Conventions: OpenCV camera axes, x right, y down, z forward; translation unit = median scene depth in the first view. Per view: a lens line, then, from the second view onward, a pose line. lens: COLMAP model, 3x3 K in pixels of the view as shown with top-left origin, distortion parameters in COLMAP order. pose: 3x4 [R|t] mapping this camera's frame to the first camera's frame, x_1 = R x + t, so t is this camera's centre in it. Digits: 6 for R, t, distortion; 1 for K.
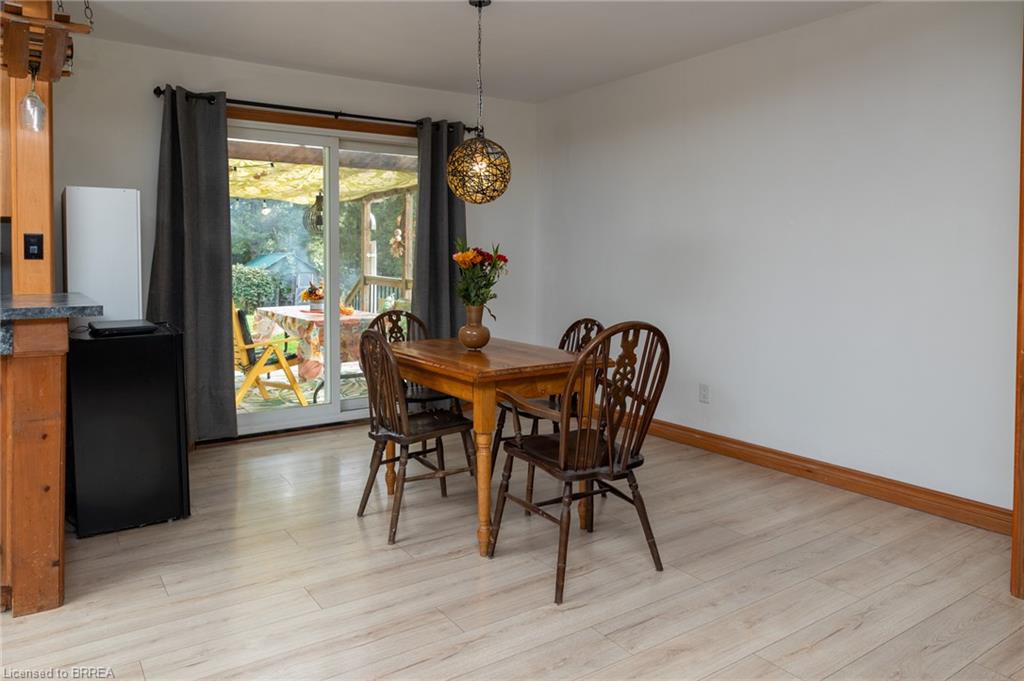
lens RADIAL K [[713.4, 0, 512.0], [0, 713.4, 340.5], [0, 0, 1]] dist [0.032268, -0.000548]
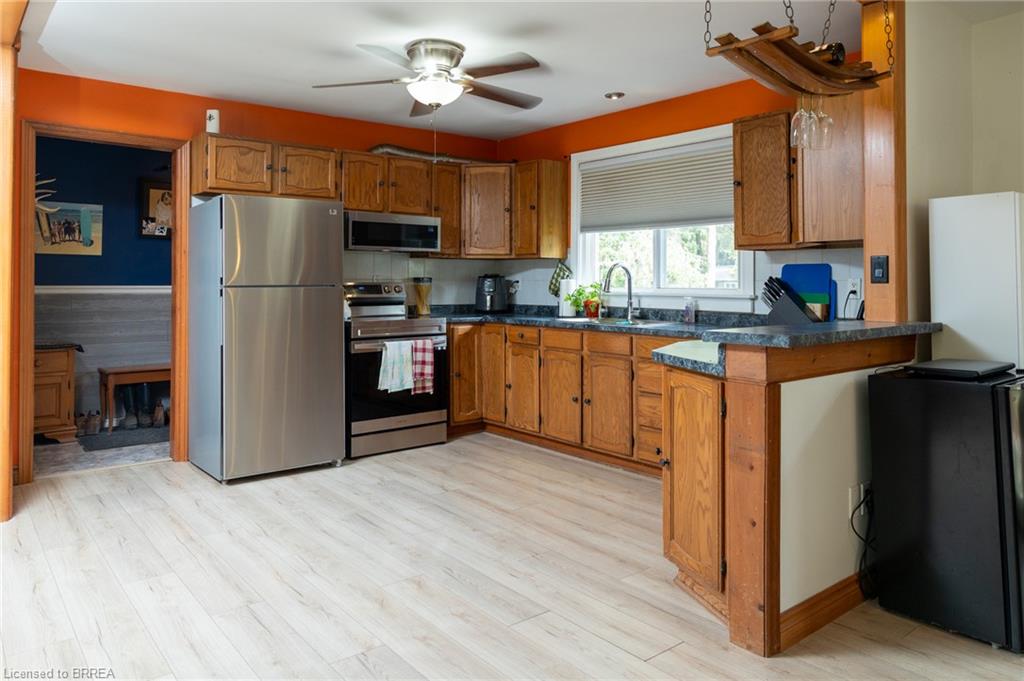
lens RADIAL K [[713.4, 0, 512.0], [0, 713.4, 340.5], [0, 0, 1]] dist [0.032268, -0.000548]
pose [[0.074756, 0.079097, -0.994060, 0.250961], [-0.117948, 0.990553, 0.069948, -0.061372], [0.990202, 0.112018, 0.083379, 0.579032]]
